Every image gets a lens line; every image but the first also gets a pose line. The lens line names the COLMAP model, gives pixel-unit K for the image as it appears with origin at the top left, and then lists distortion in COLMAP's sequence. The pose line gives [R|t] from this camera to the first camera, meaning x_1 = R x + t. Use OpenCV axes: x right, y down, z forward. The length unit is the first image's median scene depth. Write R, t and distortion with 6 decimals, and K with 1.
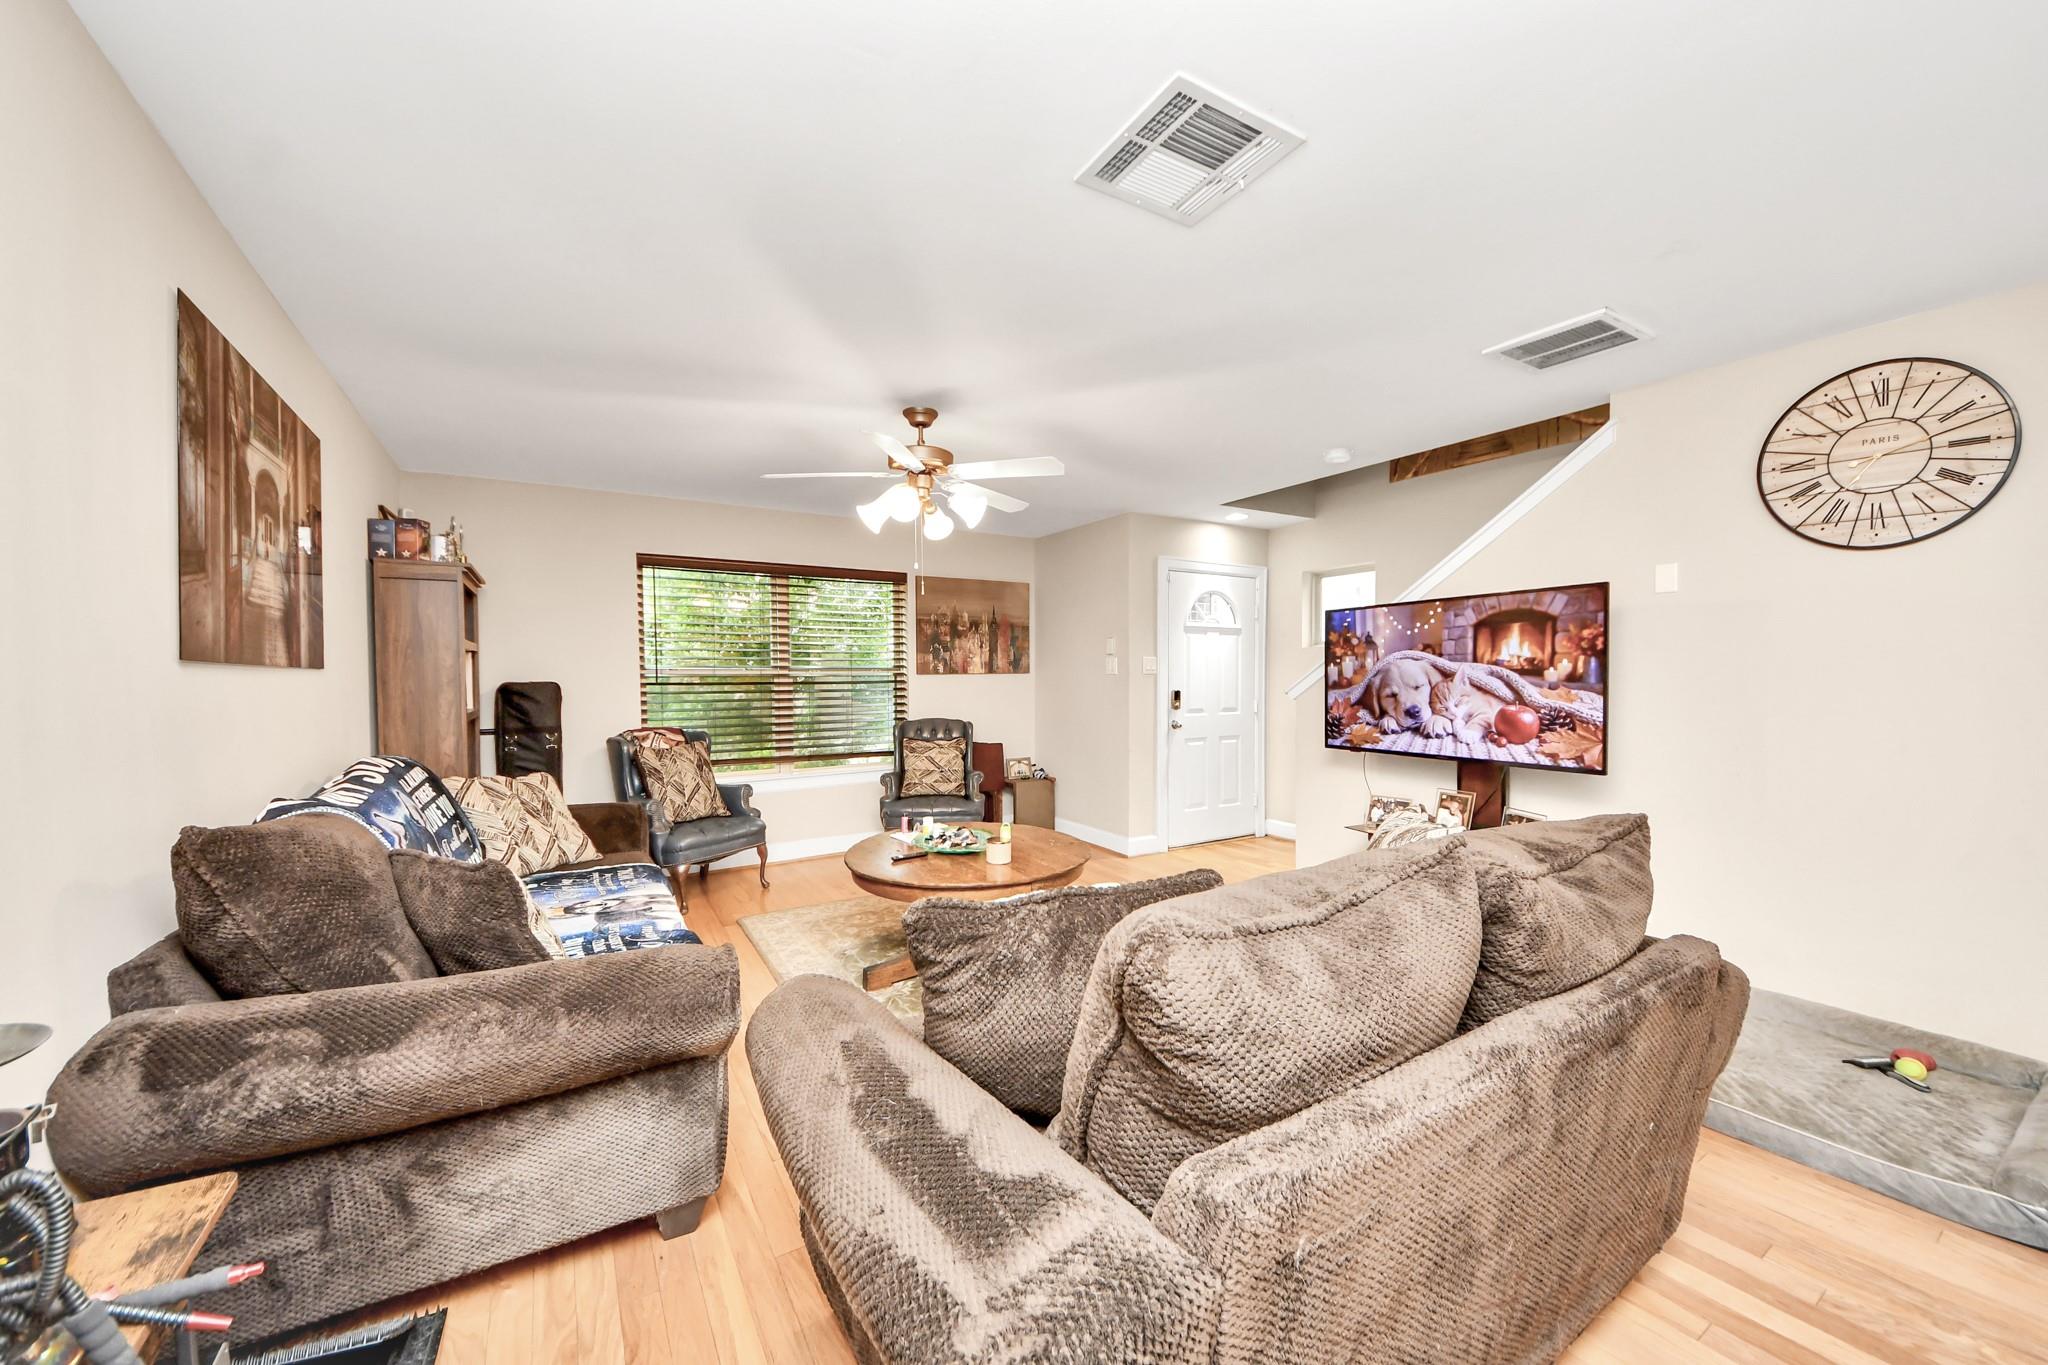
lens RADIAL K [[741.4, 0, 1003.2], [0, 741.4, 675.4], [0, 0, 1]] dist [0.008735, -0.005283]
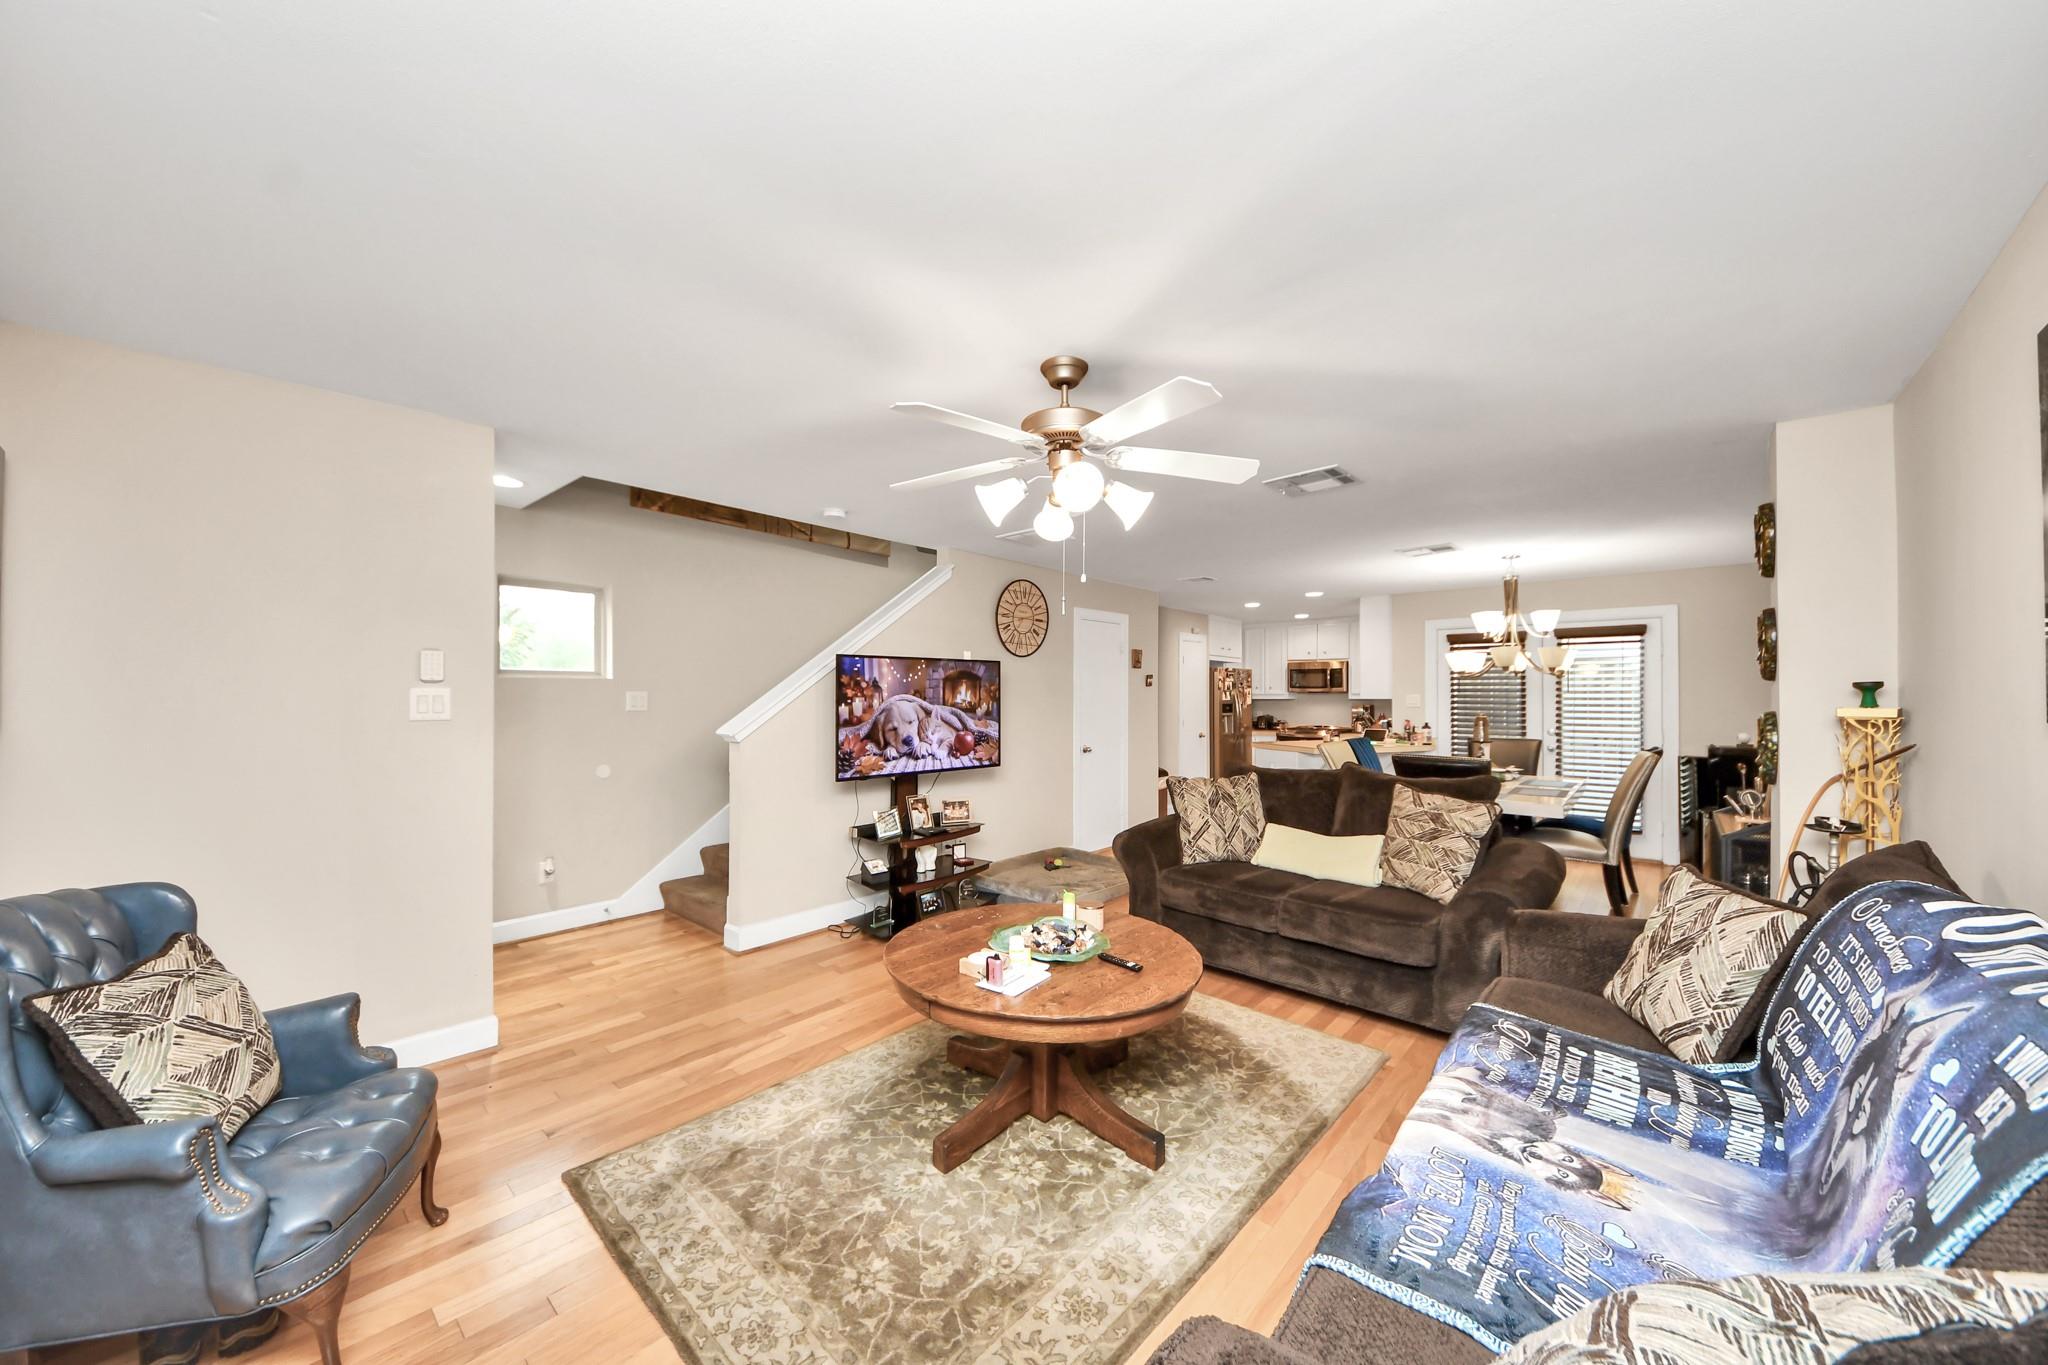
lens RADIAL K [[741.4, 0, 1018.3], [0, 741.4, 675.5], [0, 0, 1]] dist [0.008735, -0.005283]
pose [[-0.282235, 0.032233, 0.958804, -0.742107], [0.000845, 0.999443, -0.033350, -0.022311], [-0.959345, -0.008602, -0.282105, 1.141109]]
